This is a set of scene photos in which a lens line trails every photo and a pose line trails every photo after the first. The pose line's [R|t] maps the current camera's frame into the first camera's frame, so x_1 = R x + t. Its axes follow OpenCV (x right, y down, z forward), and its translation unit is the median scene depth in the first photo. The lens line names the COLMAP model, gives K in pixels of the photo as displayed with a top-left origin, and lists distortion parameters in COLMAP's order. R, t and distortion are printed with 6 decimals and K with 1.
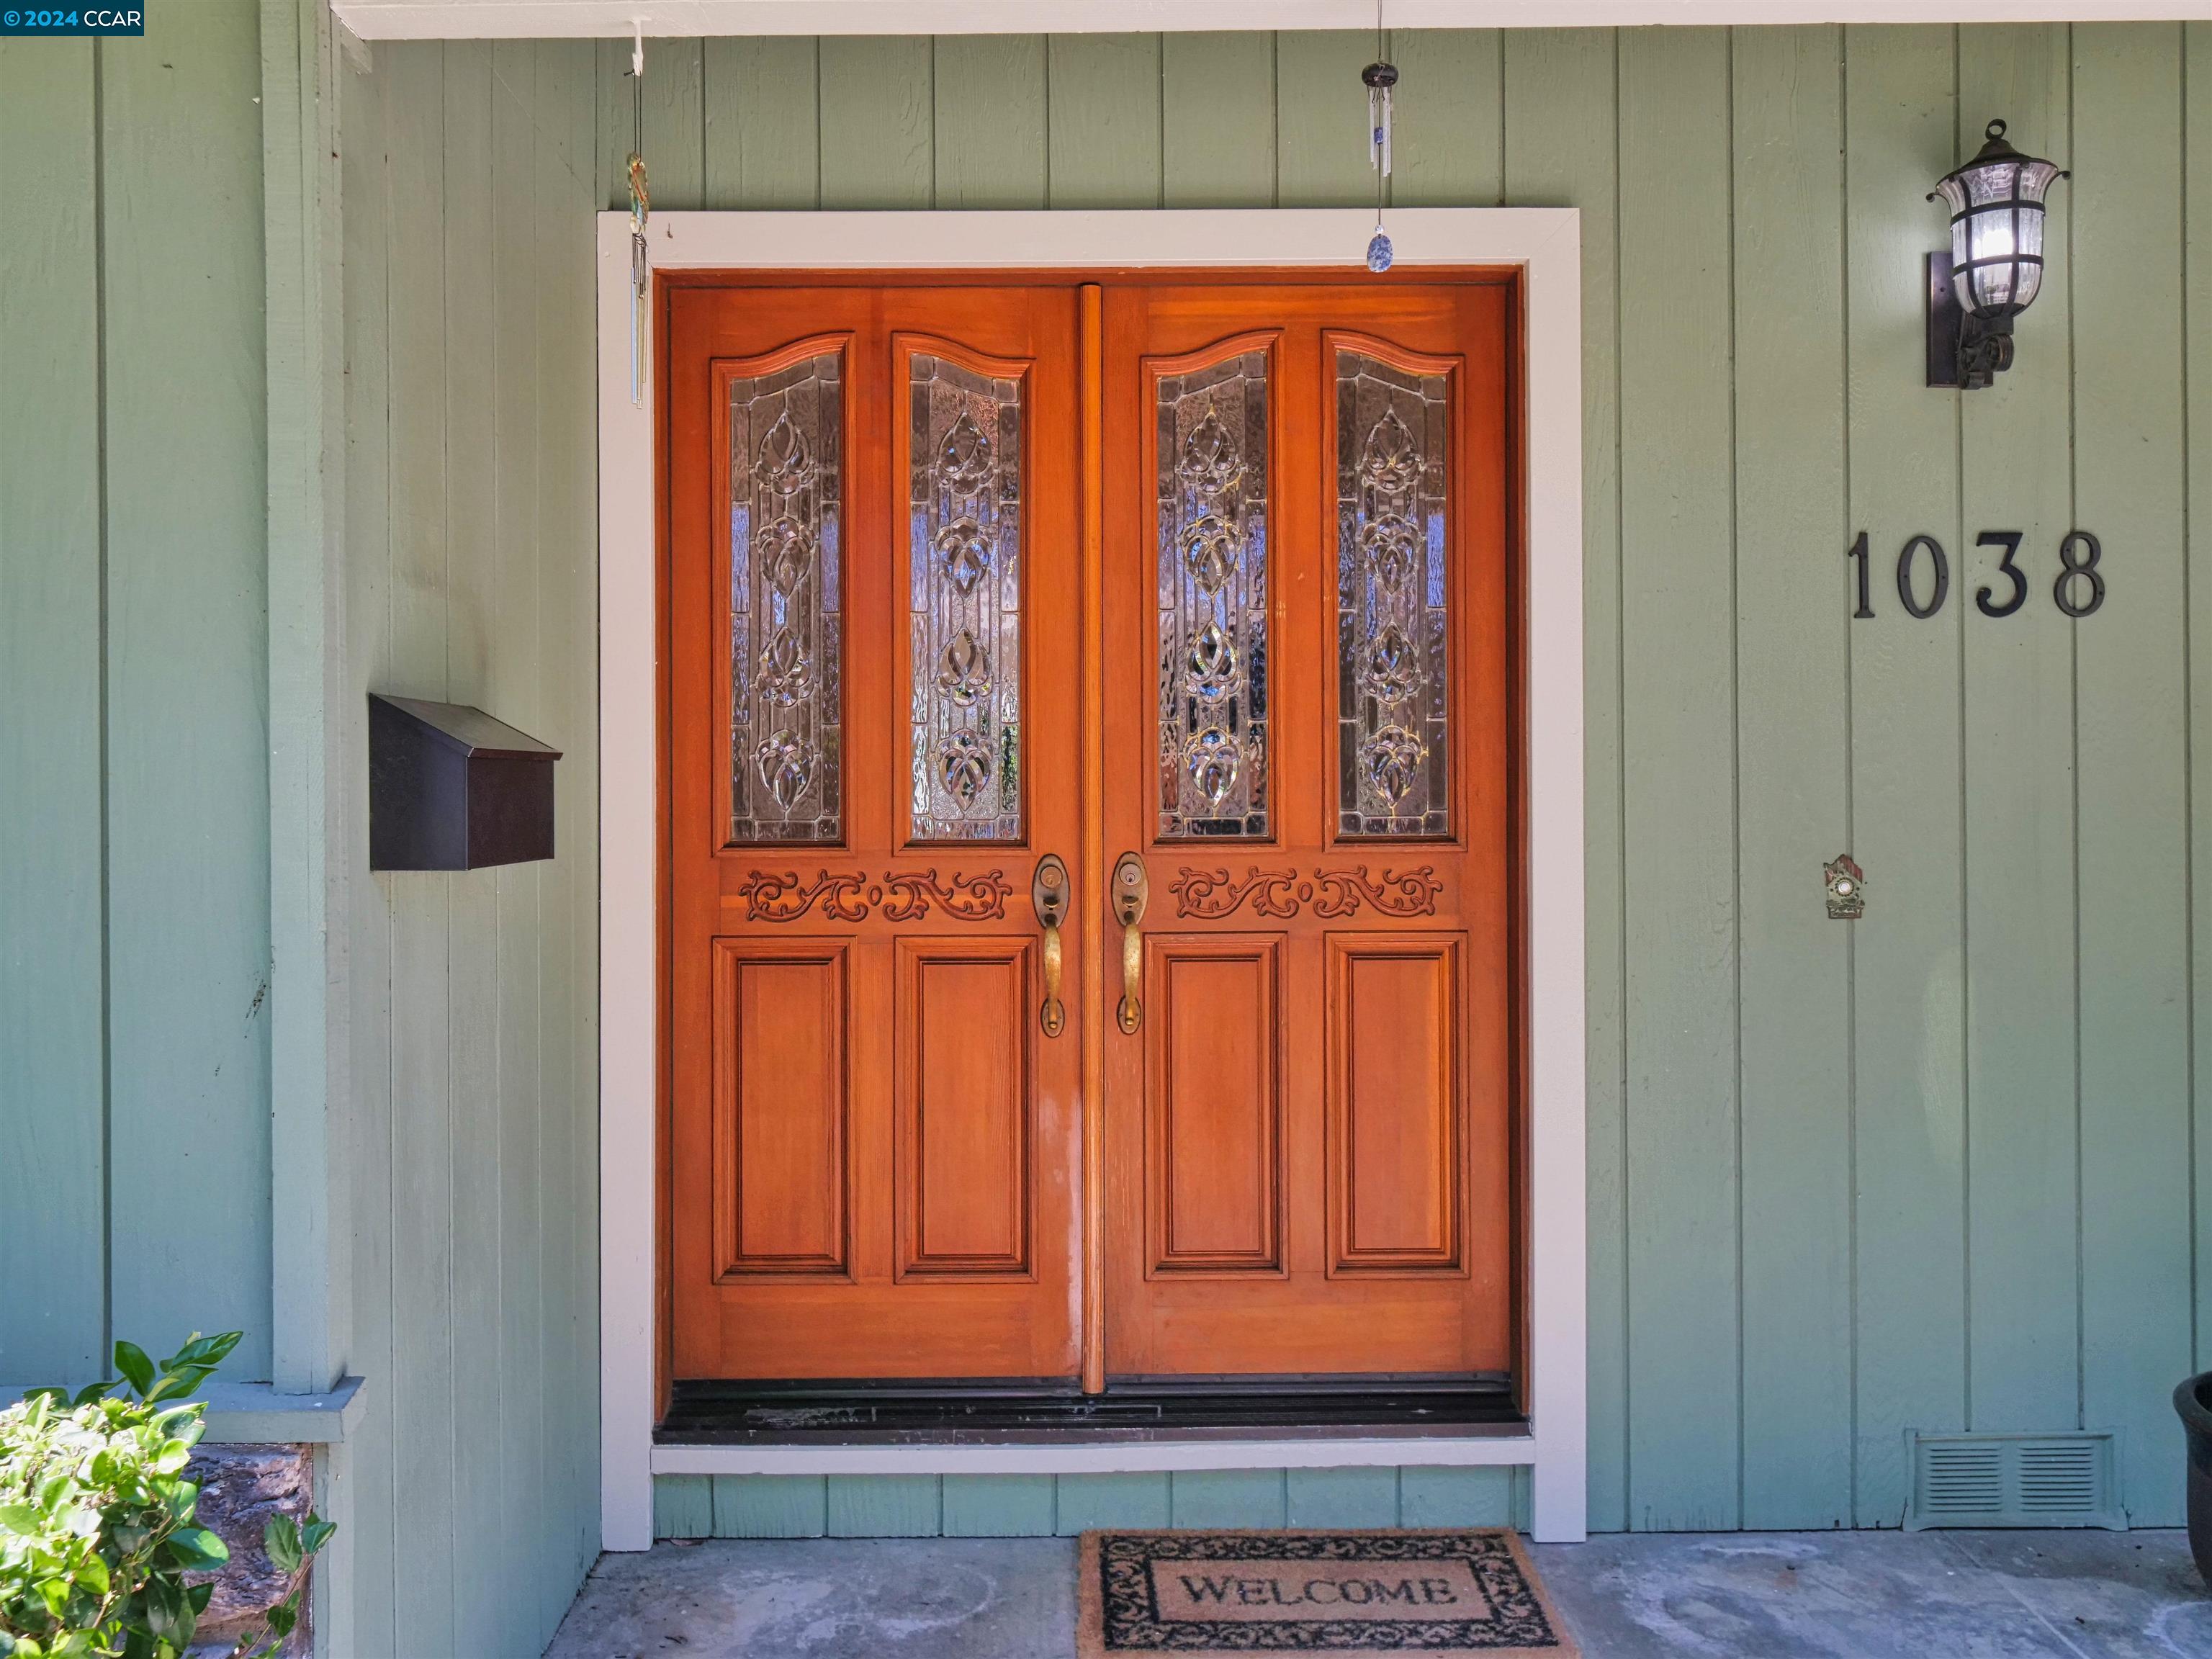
lens RADIAL K [[1809.0, 0, 1106.0], [0, 1809.0, 829.5], [0, 0, 1]] dist [0.002587, -0.000088]
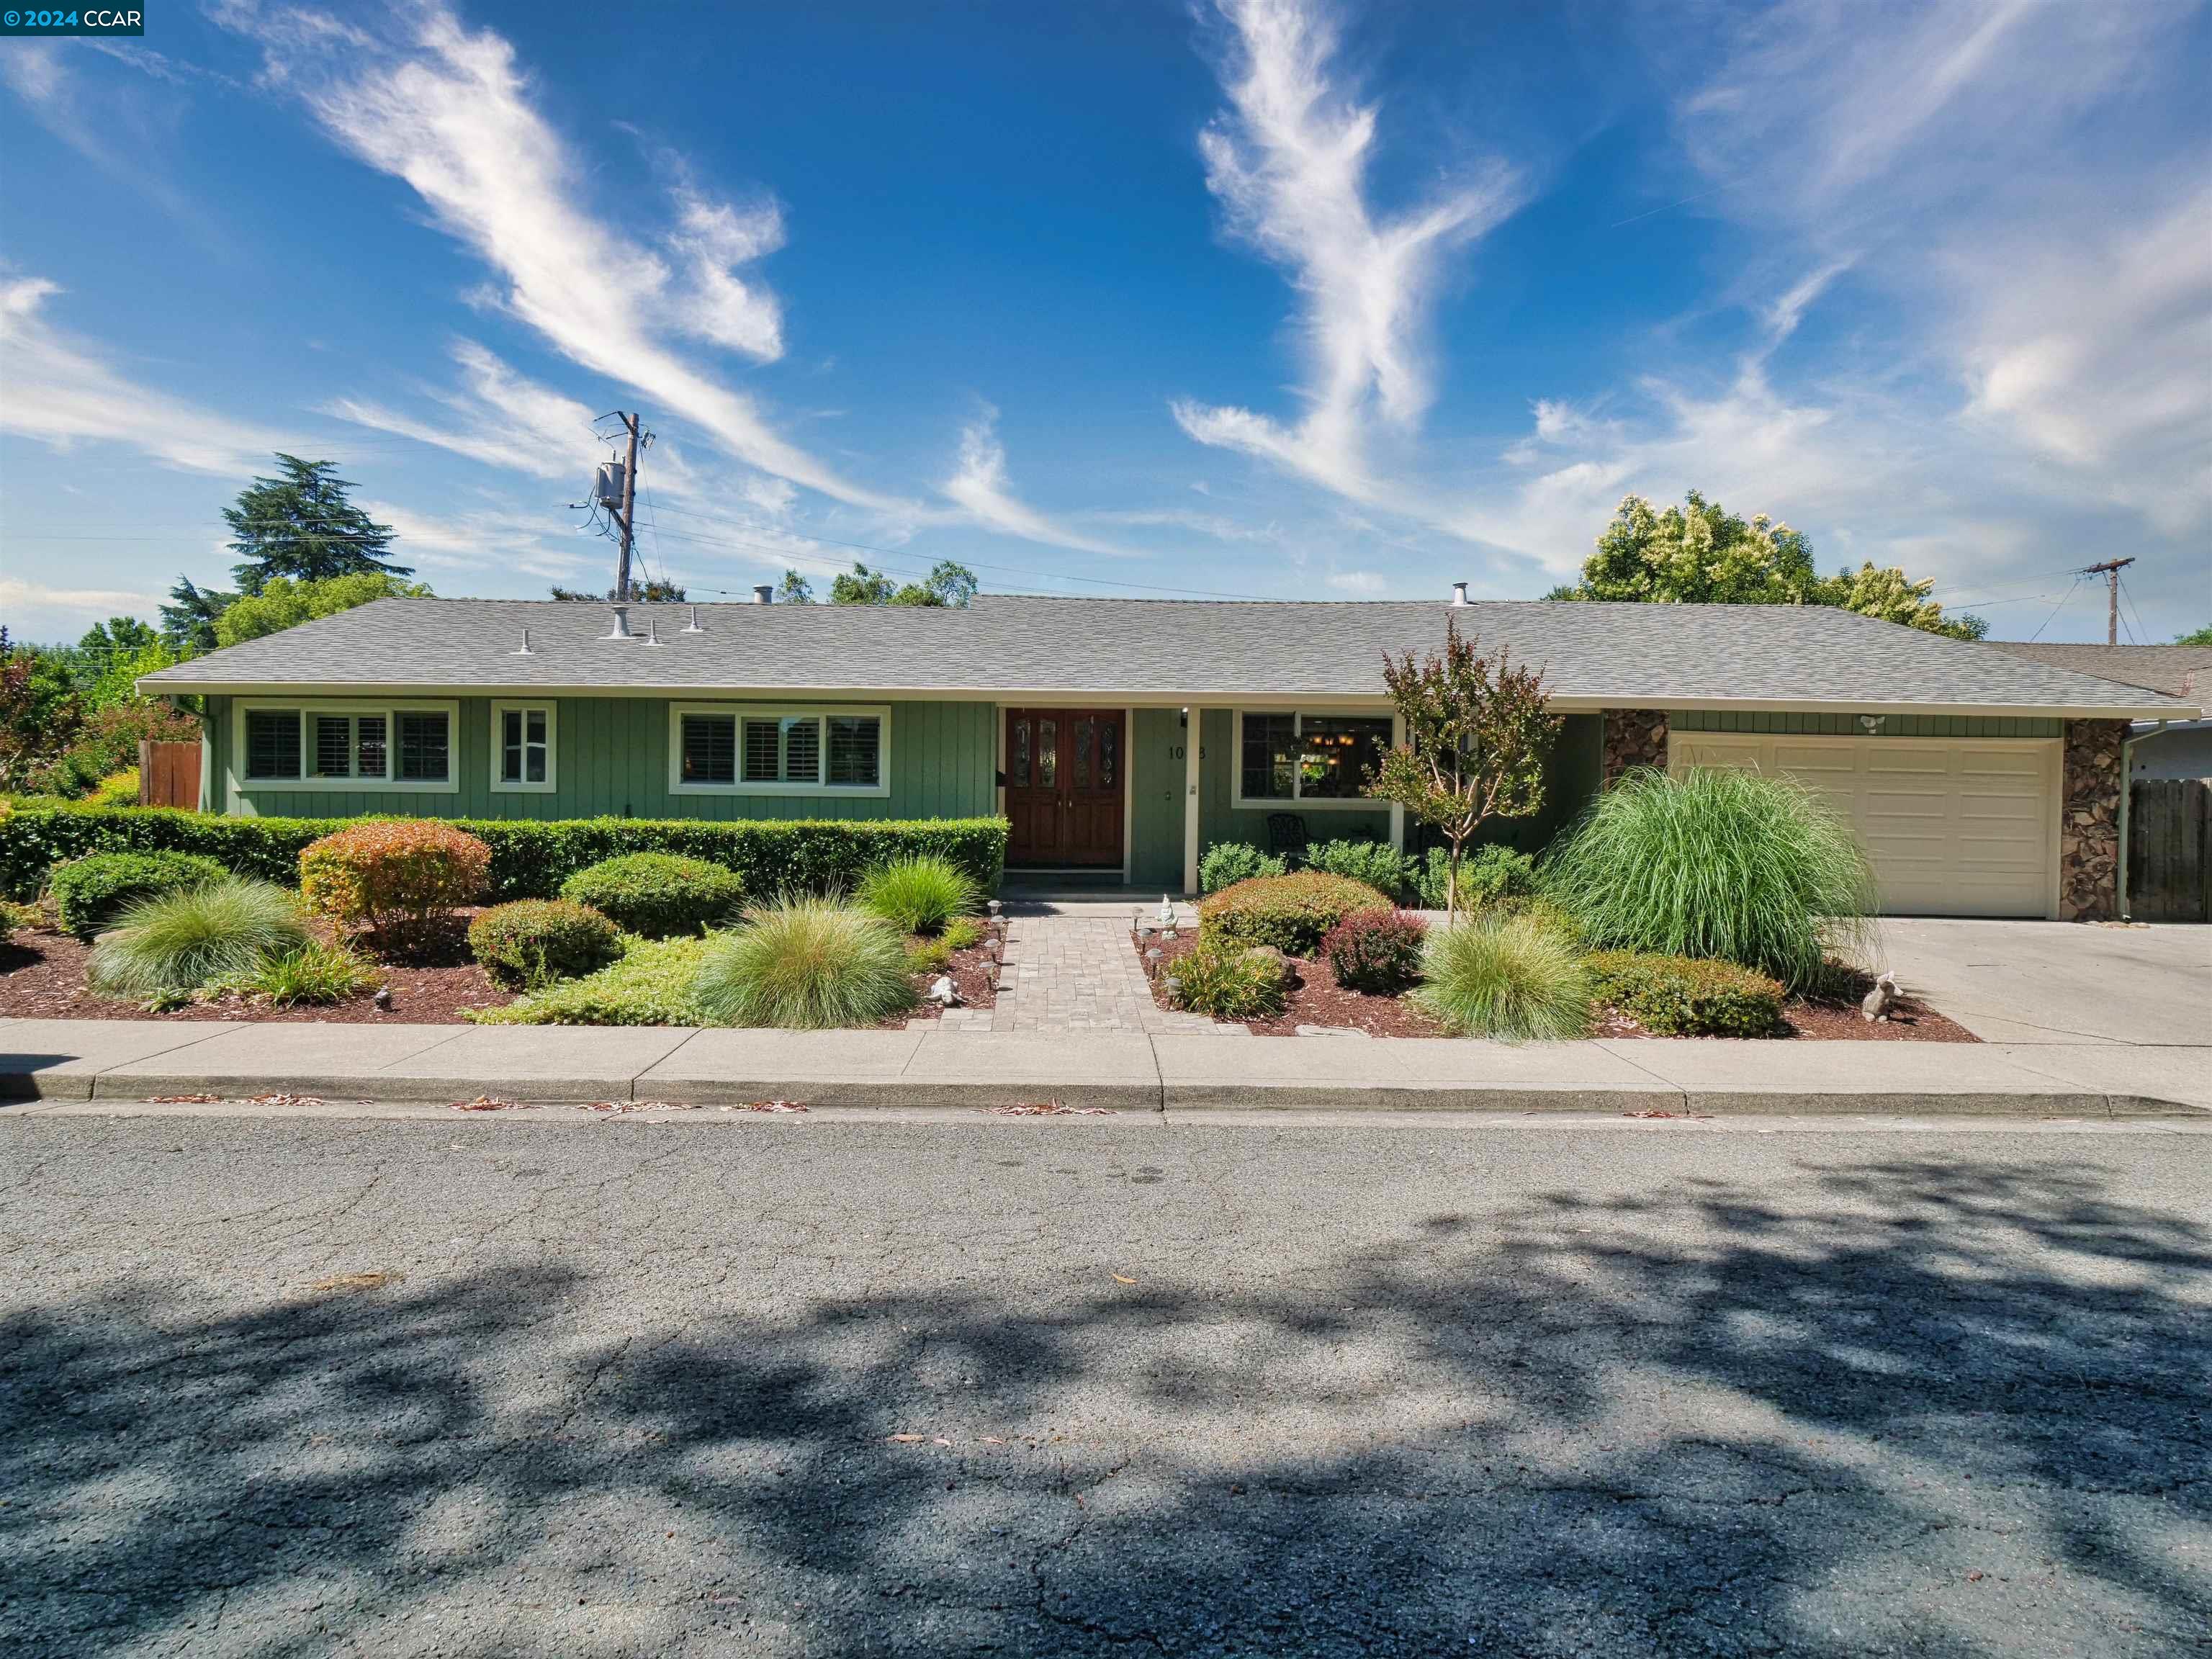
lens RADIAL K [[1169.3, 0, 1068.3], [0, 1169.3, 840.7], [0, 0, 1]] dist [0.005112, 0.000873]
pose [[0.999875, 0.015700, -0.001813, 0.017846], [-0.015638, 0.999424, 0.030102, 0.078036], [0.002285, -0.030070, 0.999545, -3.597768]]
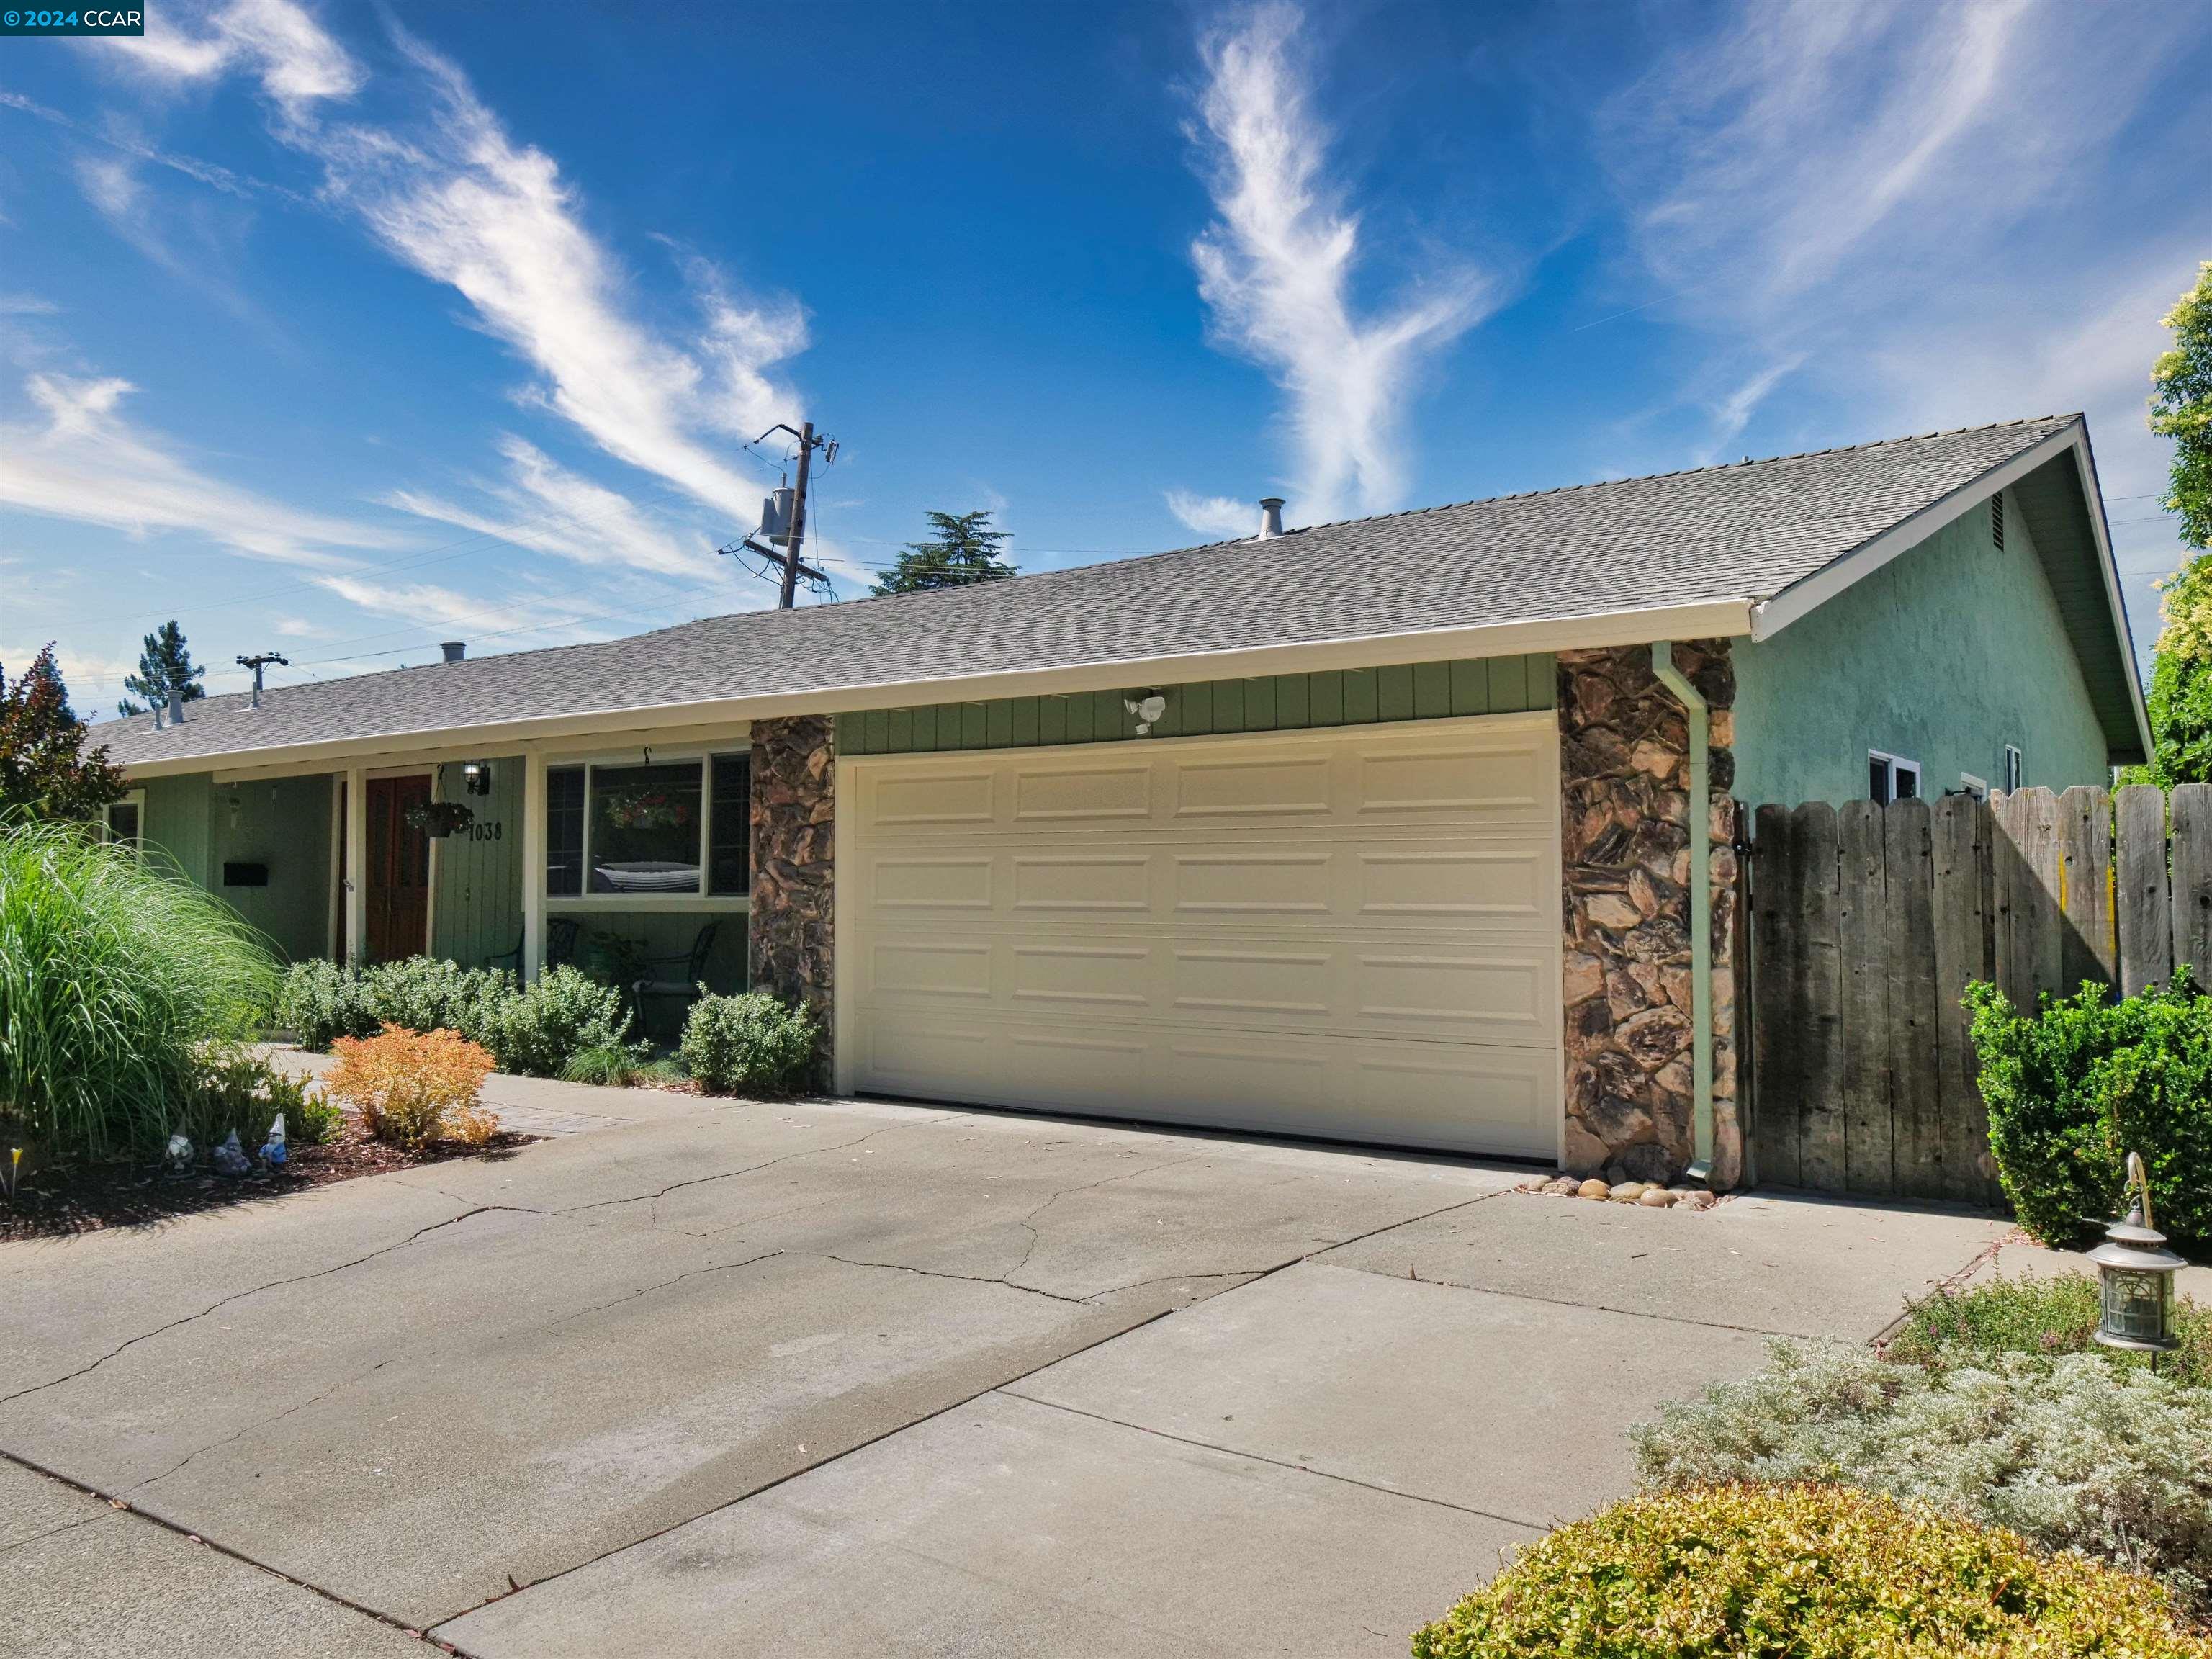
lens RADIAL K [[1809.0, 0, 1106.0], [0, 1809.0, 829.5], [0, 0, 1]] dist [0.002587, -0.000088]
pose [[0.776505, -0.024873, -0.629619, 4.792453], [-0.007291, 0.998799, -0.048449, 0.082685], [0.630068, 0.042211, 0.775392, -1.749118]]
